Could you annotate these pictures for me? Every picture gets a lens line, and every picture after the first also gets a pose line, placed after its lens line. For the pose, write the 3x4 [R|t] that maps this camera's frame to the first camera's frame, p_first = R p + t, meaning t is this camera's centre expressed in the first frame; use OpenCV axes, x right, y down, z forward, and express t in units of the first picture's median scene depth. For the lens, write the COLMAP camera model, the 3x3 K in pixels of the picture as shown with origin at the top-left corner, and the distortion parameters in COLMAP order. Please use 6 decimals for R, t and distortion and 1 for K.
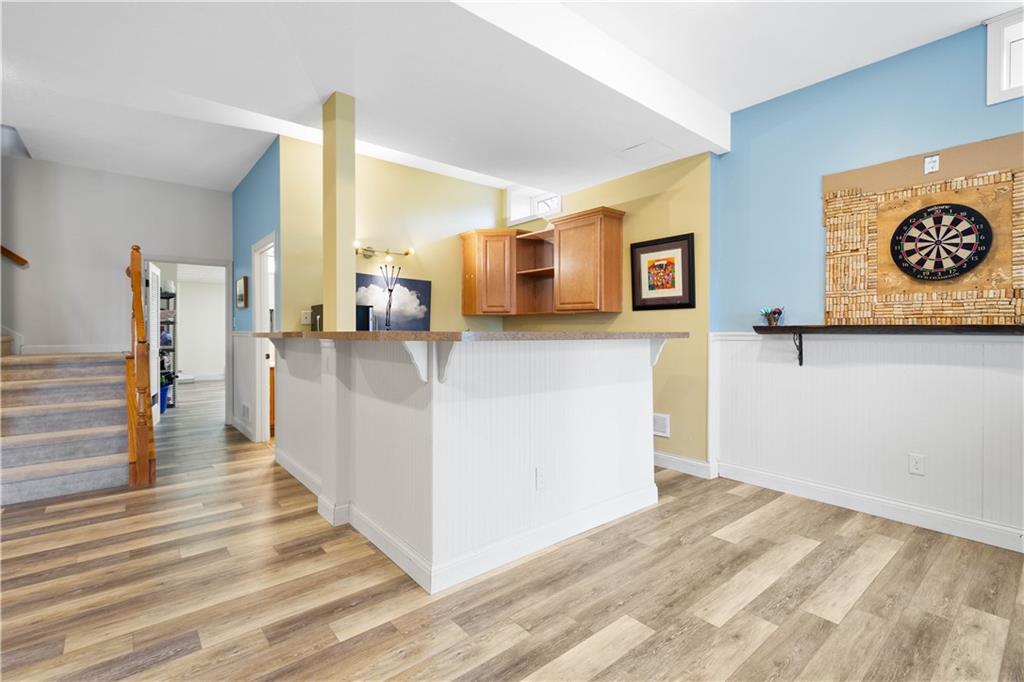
lens RADIAL K [[462.6, 0, 508.9], [0, 462.6, 335.6], [0, 0, 1]] dist [0.010276, -0.002561]
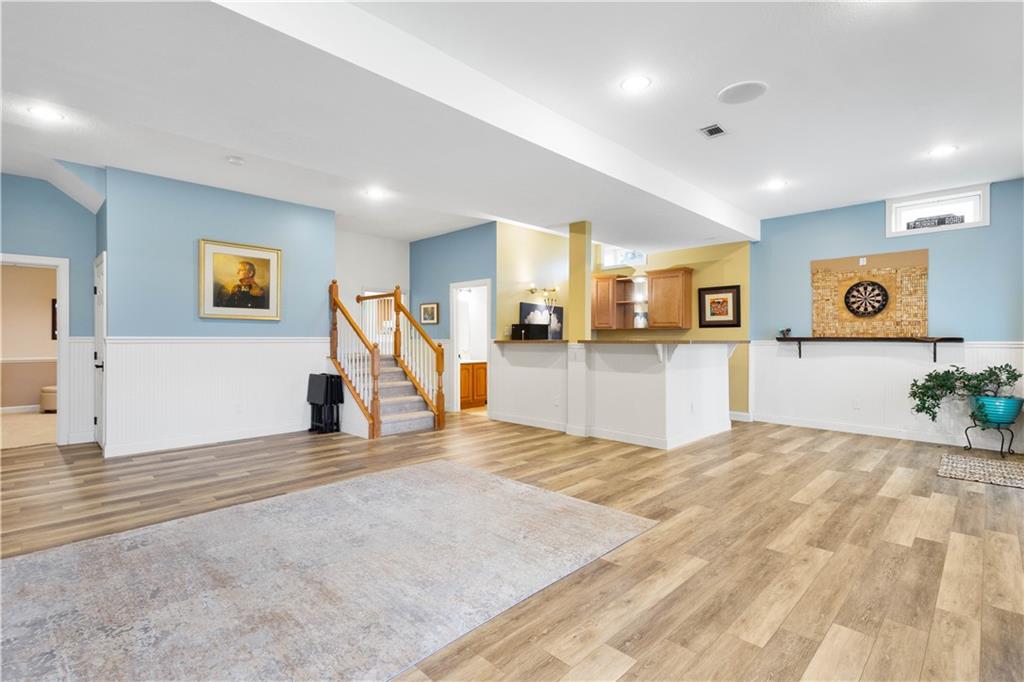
lens RADIAL K [[462.6, 0, 514.8], [0, 462.6, 340.8], [0, 0, 1]] dist [0.010276, -0.002561]
pose [[0.996448, 0.001003, 0.084202, -0.702891], [-0.000586, 0.999987, -0.004974, 0.003468], [-0.084205, 0.004907, 0.996436, -0.806563]]
